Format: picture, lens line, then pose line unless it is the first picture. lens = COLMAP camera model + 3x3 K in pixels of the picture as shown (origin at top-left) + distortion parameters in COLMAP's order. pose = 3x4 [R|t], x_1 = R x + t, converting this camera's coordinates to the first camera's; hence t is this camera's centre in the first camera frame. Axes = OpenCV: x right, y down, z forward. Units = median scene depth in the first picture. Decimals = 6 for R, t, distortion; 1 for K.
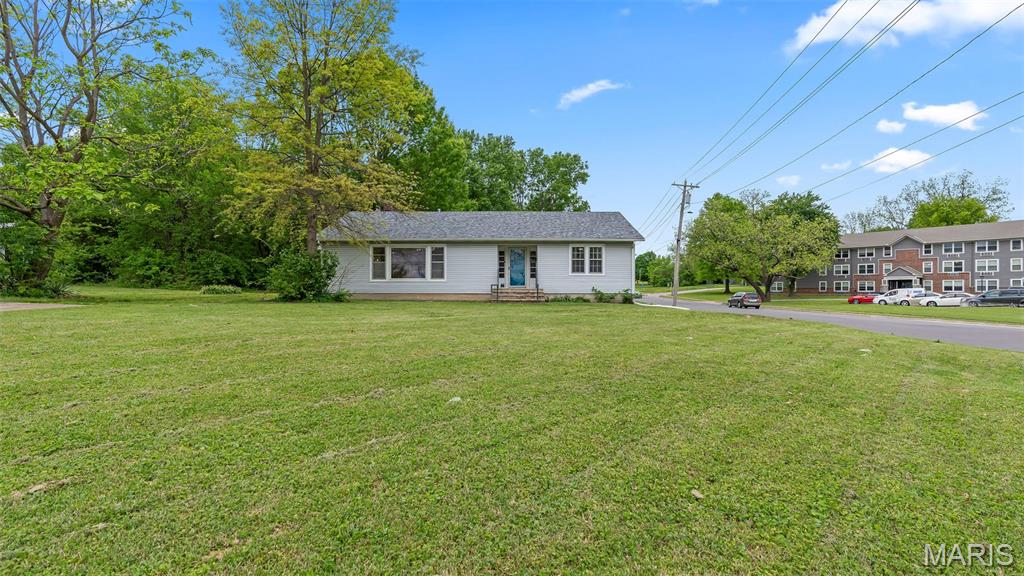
lens RADIAL K [[466.7, 0, 514.1], [0, 466.7, 289.0], [0, 0, 1]] dist [-0.002723, 0.000600]
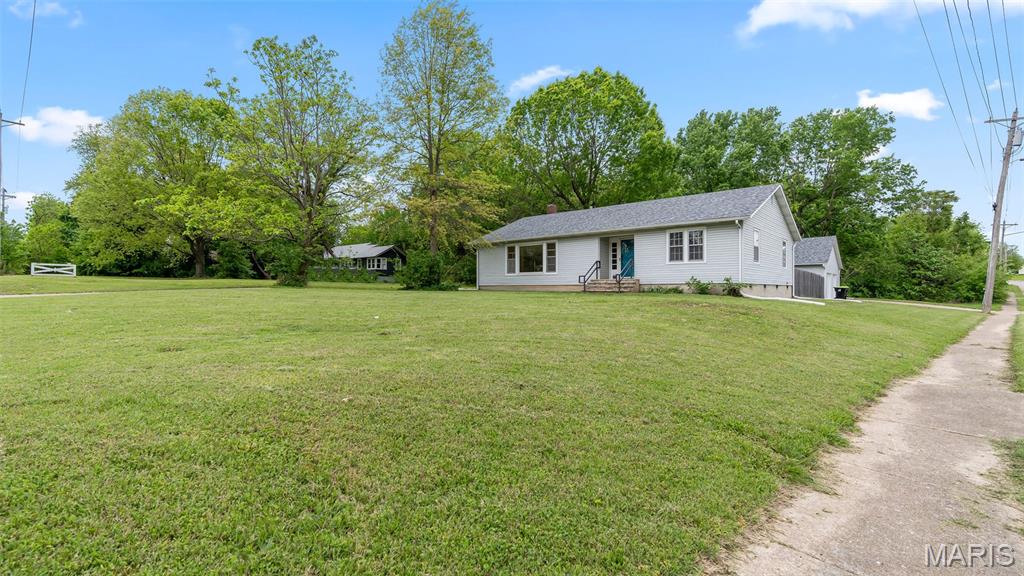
lens RADIAL K [[466.7, 0, 526.1], [0, 466.7, 292.9], [0, 0, 1]] dist [-0.002723, 0.000600]
pose [[0.763706, 0.001514, -0.645563, 0.211574], [0.005730, 0.999942, 0.009125, 0.007213], [0.645539, -0.010668, 0.763653, 0.053008]]
